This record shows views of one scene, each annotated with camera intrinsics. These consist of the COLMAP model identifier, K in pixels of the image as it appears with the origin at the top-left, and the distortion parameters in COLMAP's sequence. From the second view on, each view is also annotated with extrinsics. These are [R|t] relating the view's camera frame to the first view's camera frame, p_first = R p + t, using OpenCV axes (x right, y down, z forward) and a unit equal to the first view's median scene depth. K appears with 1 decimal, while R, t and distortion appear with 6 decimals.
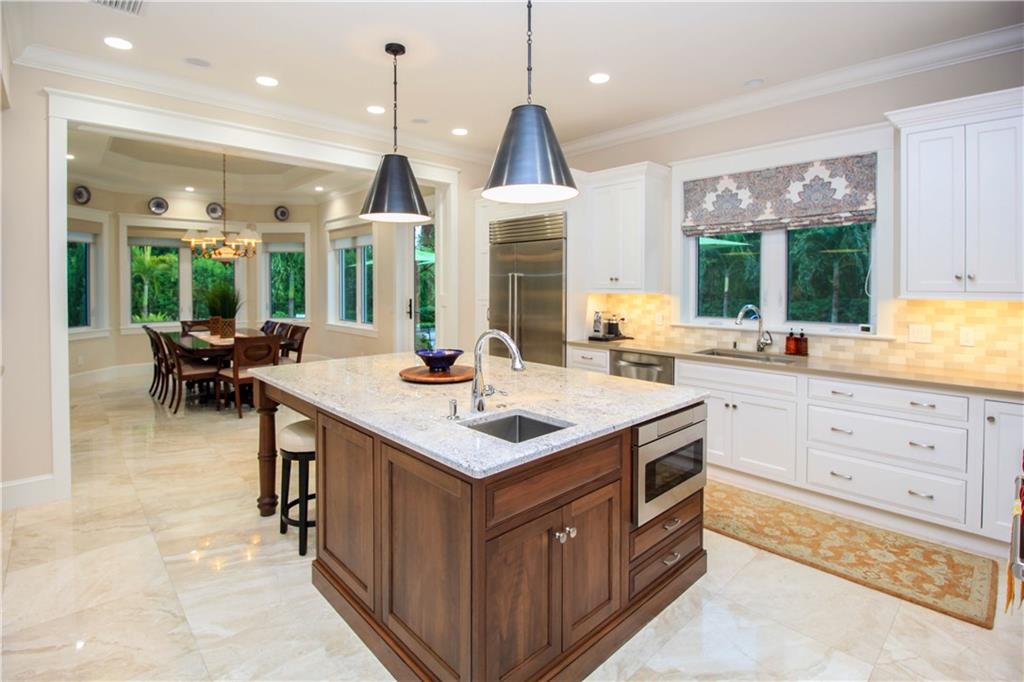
lens RADIAL K [[491.7, 0, 520.2], [0, 491.7, 286.1], [0, 0, 1]] dist [-0.024078, -0.001835]
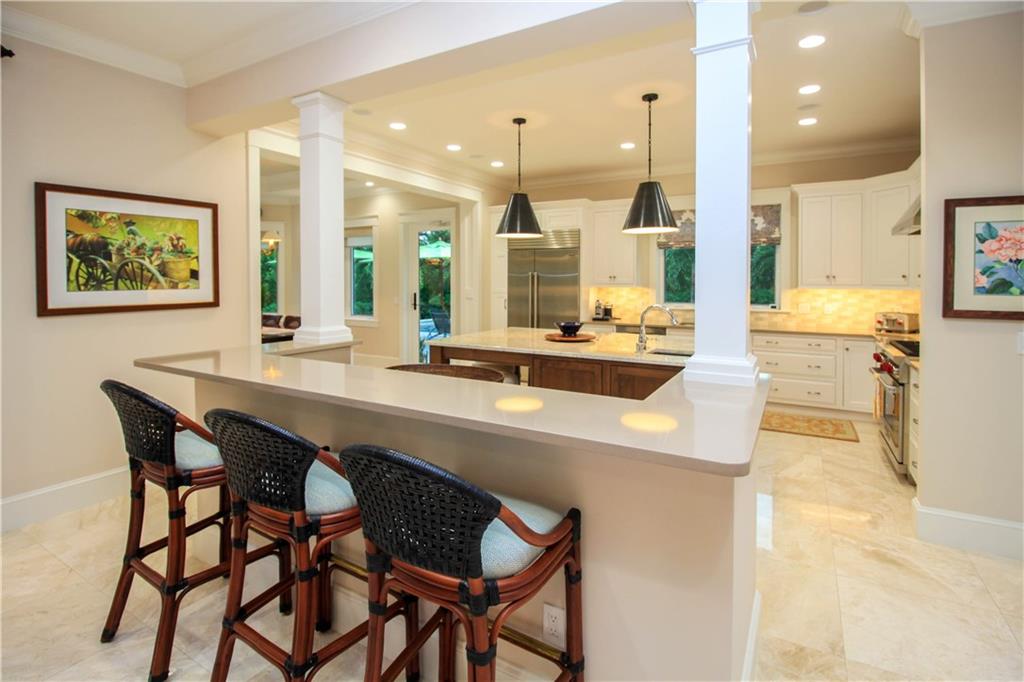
lens RADIAL K [[491.7, 0, 511.1], [0, 491.7, 285.3], [0, 0, 1]] dist [-0.024078, -0.001835]
pose [[0.958034, -0.004847, 0.286612, -0.625380], [0.002125, 0.999950, 0.009805, -0.006478], [-0.286645, -0.008784, 0.957997, -0.357170]]
